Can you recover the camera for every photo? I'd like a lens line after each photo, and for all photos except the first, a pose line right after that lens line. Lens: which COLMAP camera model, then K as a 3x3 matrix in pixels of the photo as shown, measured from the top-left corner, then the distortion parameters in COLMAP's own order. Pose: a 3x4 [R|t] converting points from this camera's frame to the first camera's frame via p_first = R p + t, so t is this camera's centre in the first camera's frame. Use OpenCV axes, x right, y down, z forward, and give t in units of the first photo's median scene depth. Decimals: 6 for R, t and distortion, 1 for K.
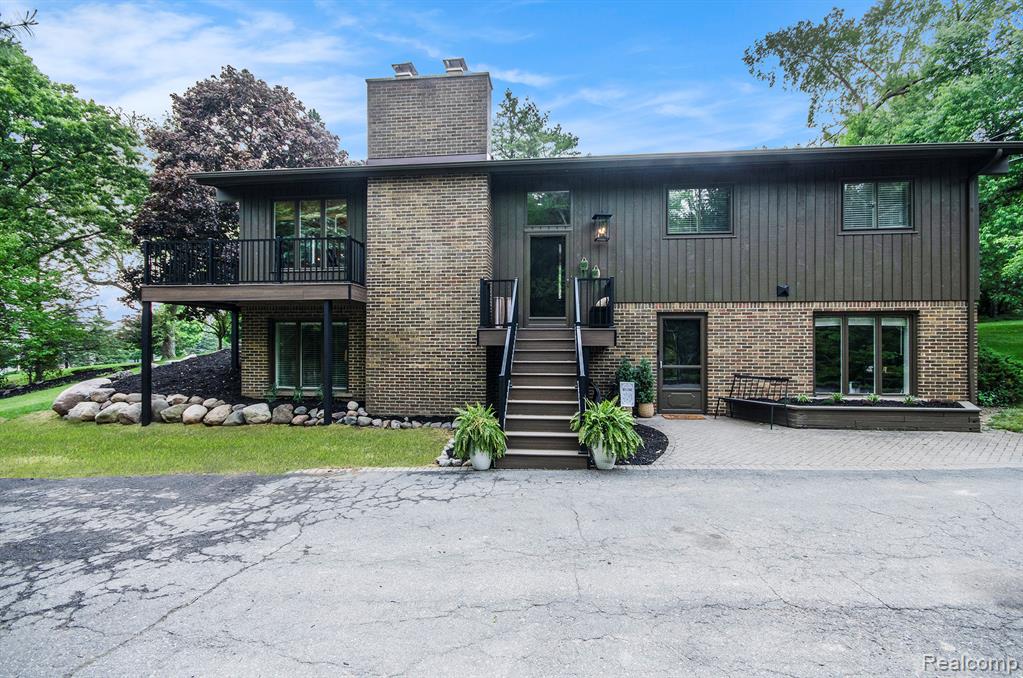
lens RADIAL K [[435.1, 0, 508.1], [0, 435.1, 349.2], [0, 0, 1]] dist [-0.007187, -0.000816]
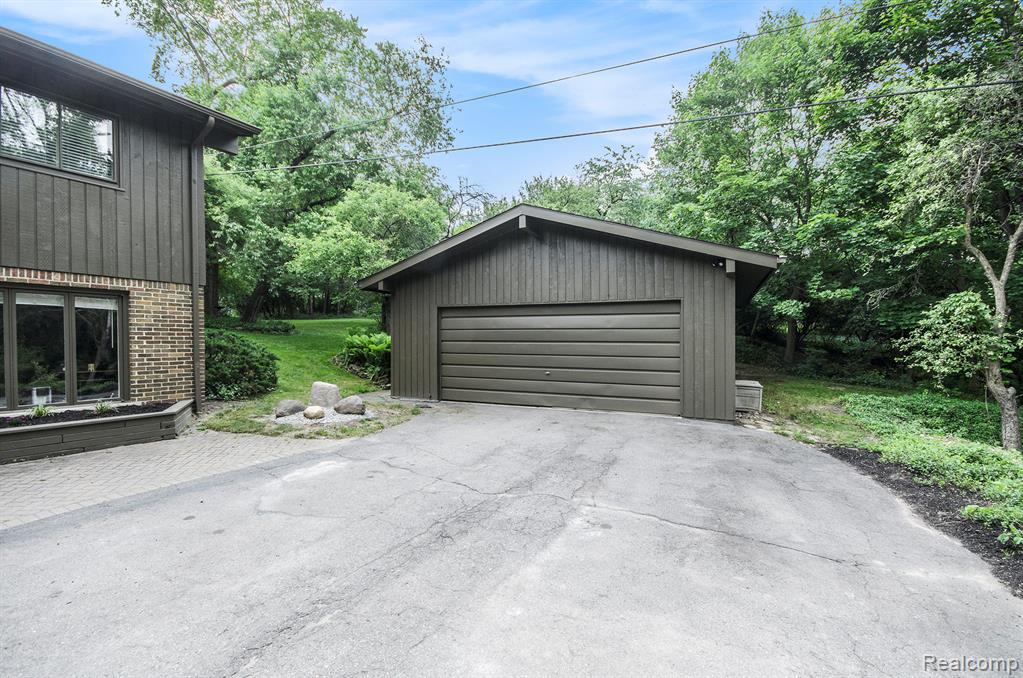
lens RADIAL K [[435.1, 0, 508.1], [0, 435.1, 349.2], [0, 0, 1]] dist [-0.007187, -0.000816]
pose [[0.454575, -0.017524, 0.890536, 0.532750], [-0.002585, 0.999776, 0.020993, -0.001853], [-0.890705, -0.011844, 0.454428, 0.026046]]
